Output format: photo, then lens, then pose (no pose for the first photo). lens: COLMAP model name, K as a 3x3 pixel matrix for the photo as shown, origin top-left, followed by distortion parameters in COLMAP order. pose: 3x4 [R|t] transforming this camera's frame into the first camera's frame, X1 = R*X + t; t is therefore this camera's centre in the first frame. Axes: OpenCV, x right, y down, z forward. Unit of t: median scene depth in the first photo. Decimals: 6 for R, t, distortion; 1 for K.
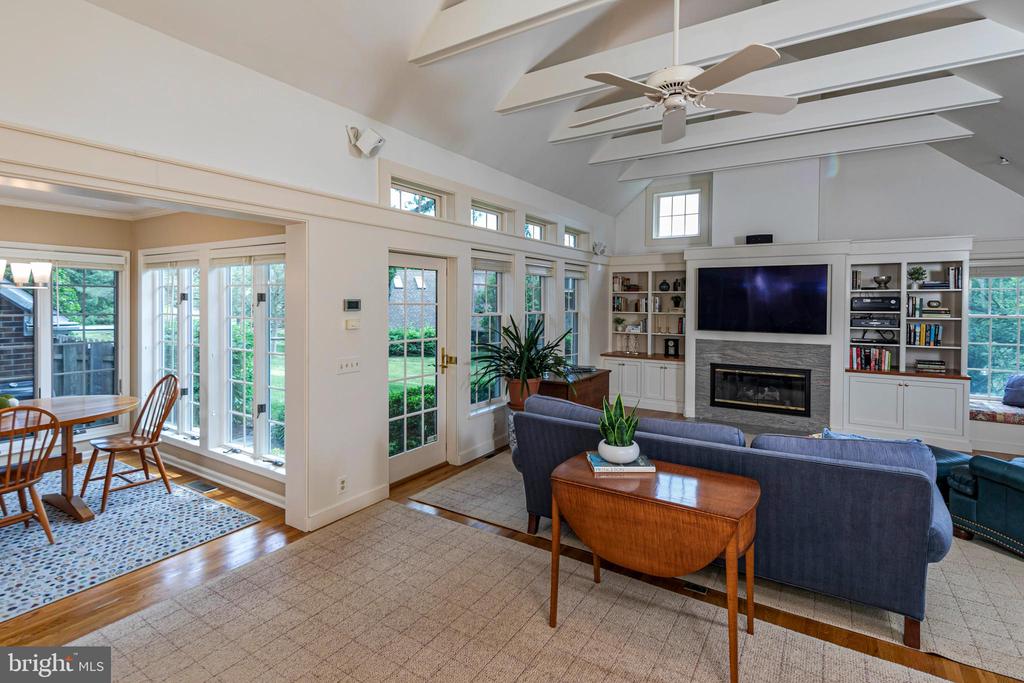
lens RADIAL K [[492.0, 0, 509.3], [0, 492.0, 307.2], [0, 0, 1]] dist [0.020642, -0.001407]
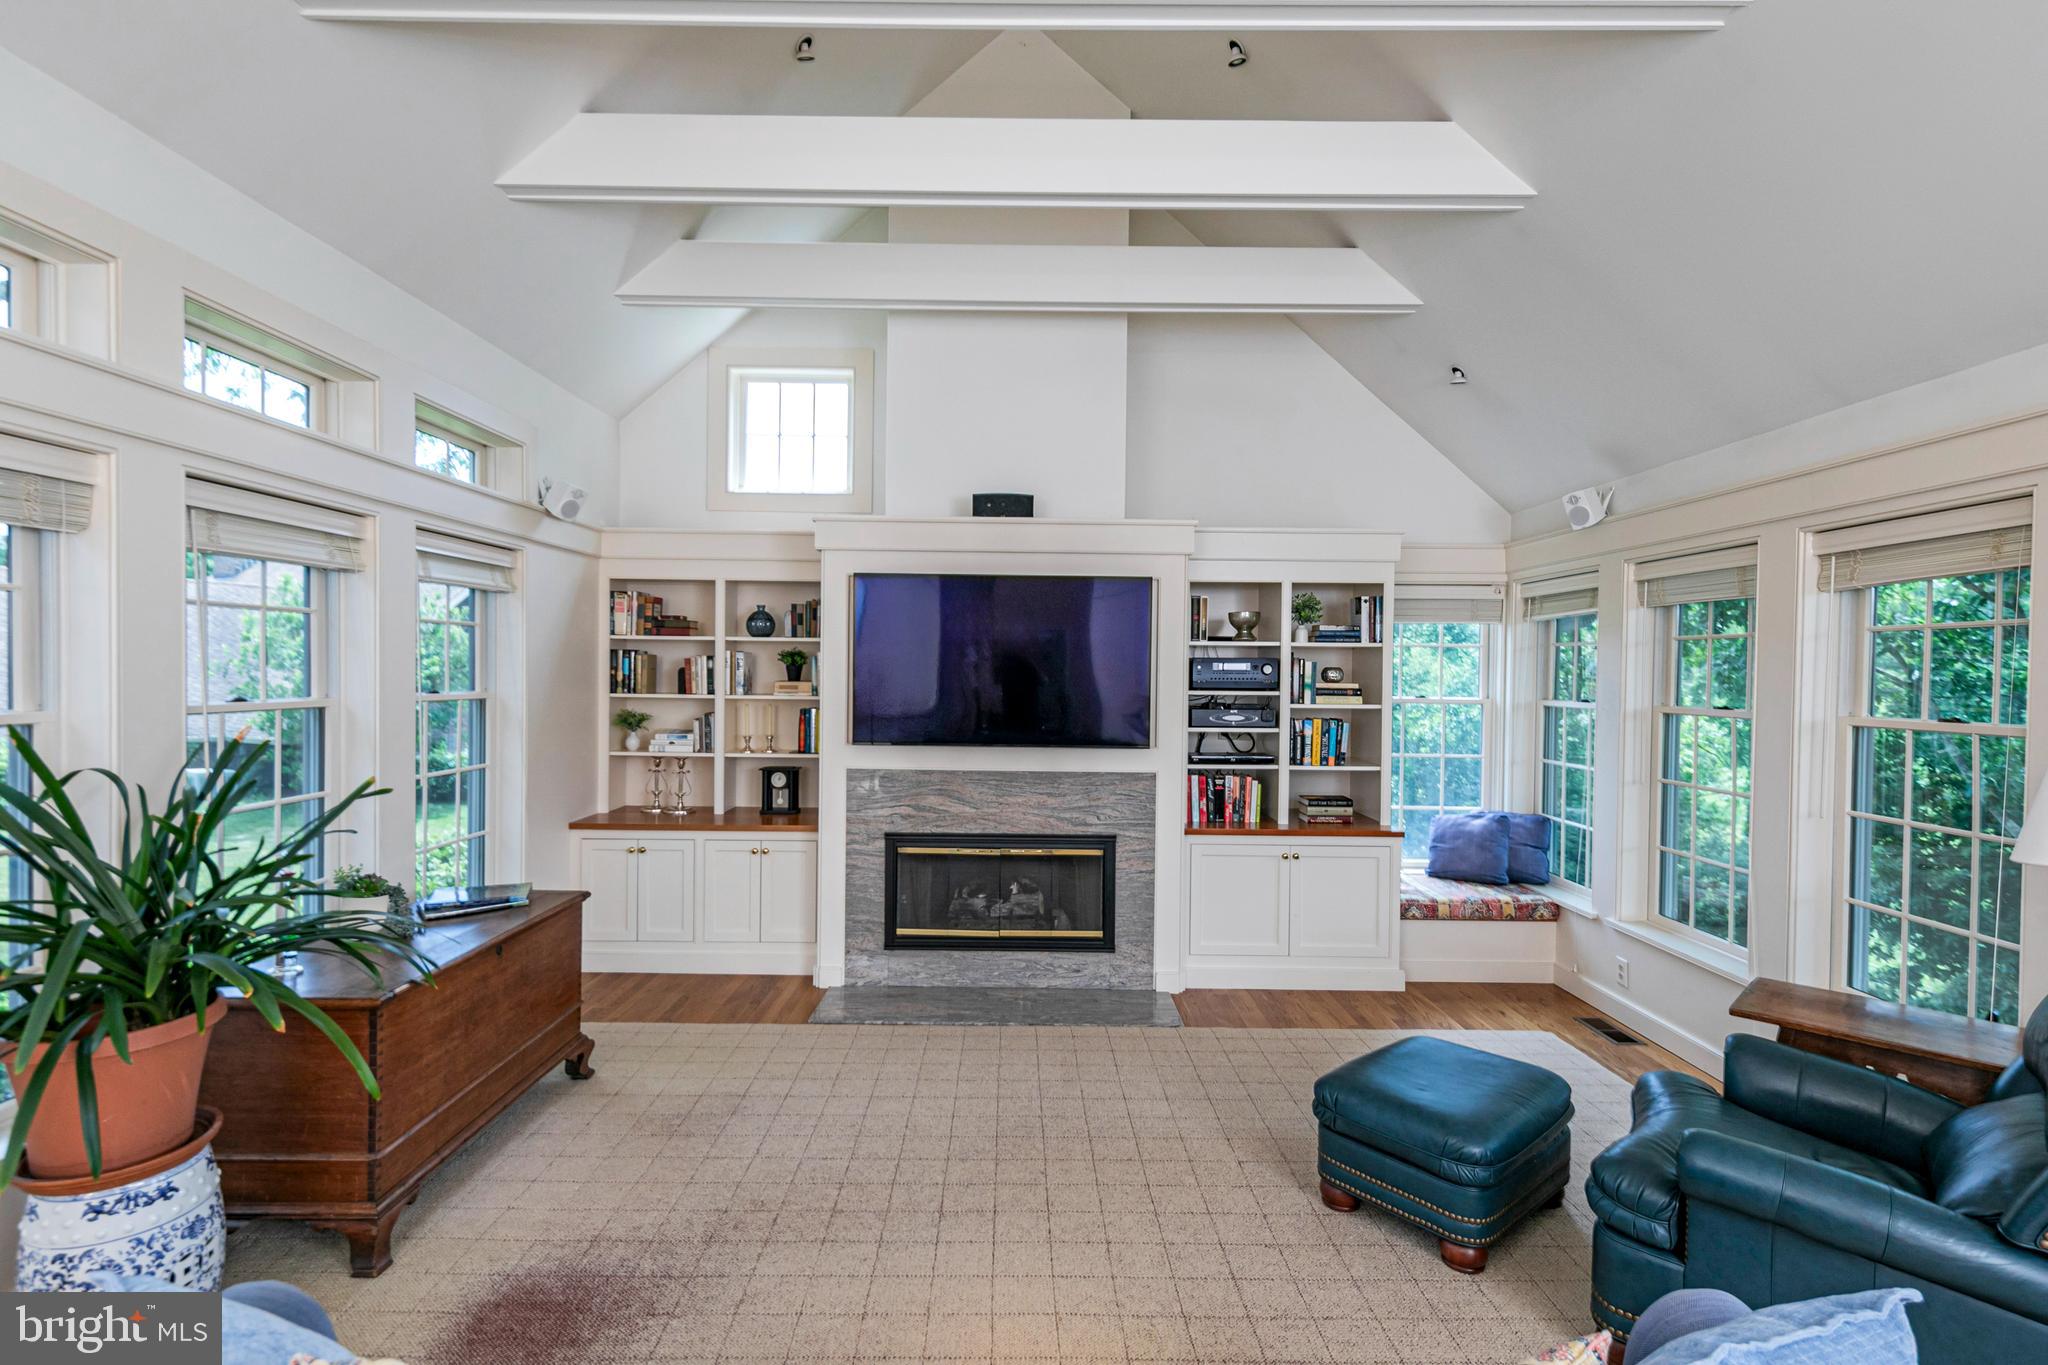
lens RADIAL K [[984.0, 0, 1023.1], [0, 984.0, 687.6], [0, 0, 1]] dist [0.020642, -0.001407]
pose [[0.840141, -0.004946, 0.542346, 0.102323], [-0.001176, 0.999939, 0.010940, -0.003994], [-0.542367, -0.009829, 0.840084, 0.350167]]
